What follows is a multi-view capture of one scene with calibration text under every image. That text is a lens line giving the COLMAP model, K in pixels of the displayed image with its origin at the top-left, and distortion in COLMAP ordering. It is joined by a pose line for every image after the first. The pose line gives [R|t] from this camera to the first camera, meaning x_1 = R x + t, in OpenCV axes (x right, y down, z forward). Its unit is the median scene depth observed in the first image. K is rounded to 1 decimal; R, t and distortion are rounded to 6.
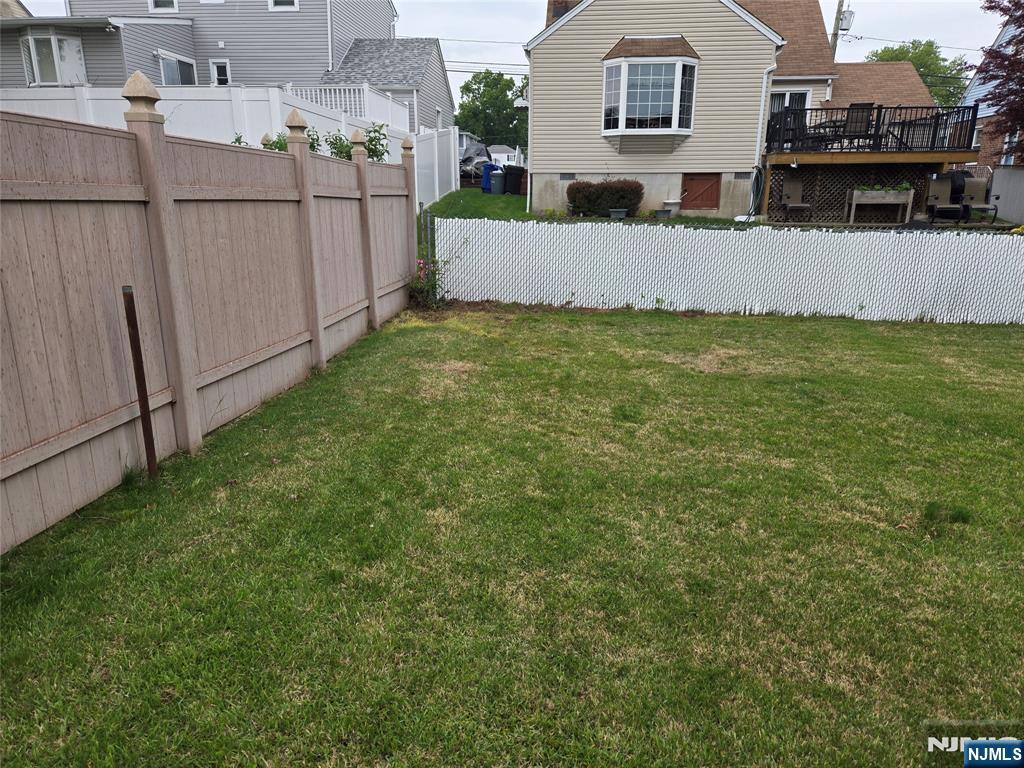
lens RADIAL K [[690.2, 0, 514.4], [0, 690.2, 381.2], [0, 0, 1]] dist [0.056157, -0.009675]
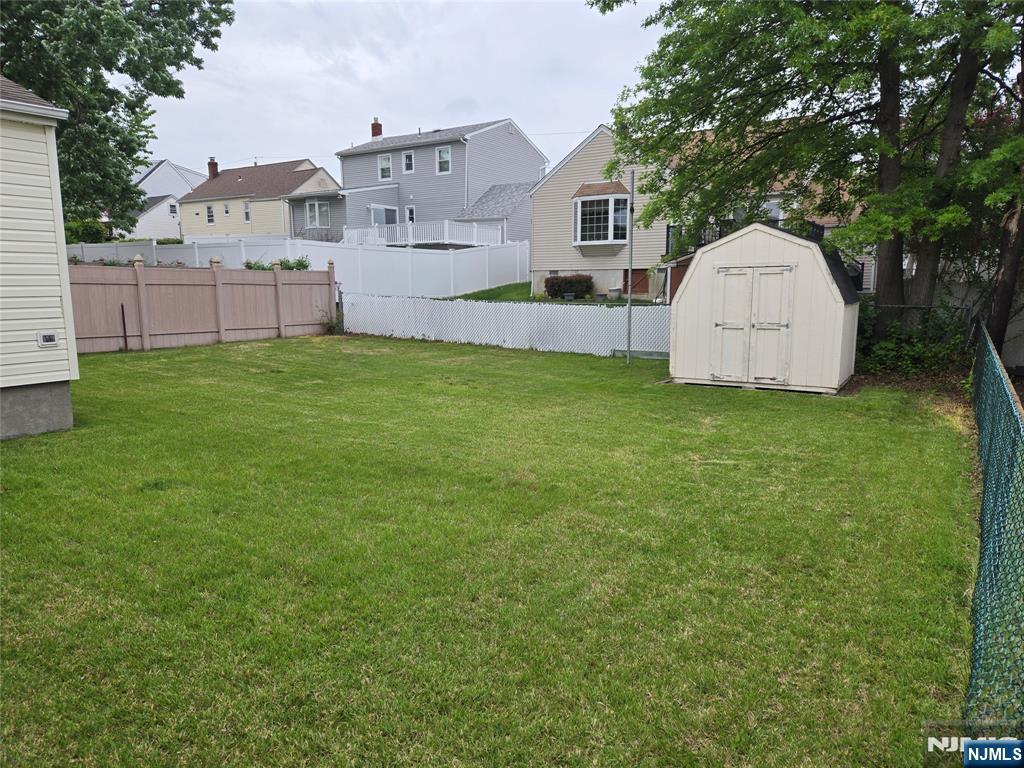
lens RADIAL K [[690.2, 0, 512.7], [0, 690.2, 386.7], [0, 0, 1]] dist [0.056157, -0.009675]
pose [[0.890671, 0.059970, -0.450677, 0.718127], [-0.113474, 0.989214, -0.092628, 0.100223], [0.440261, 0.133641, 0.887869, -0.342167]]
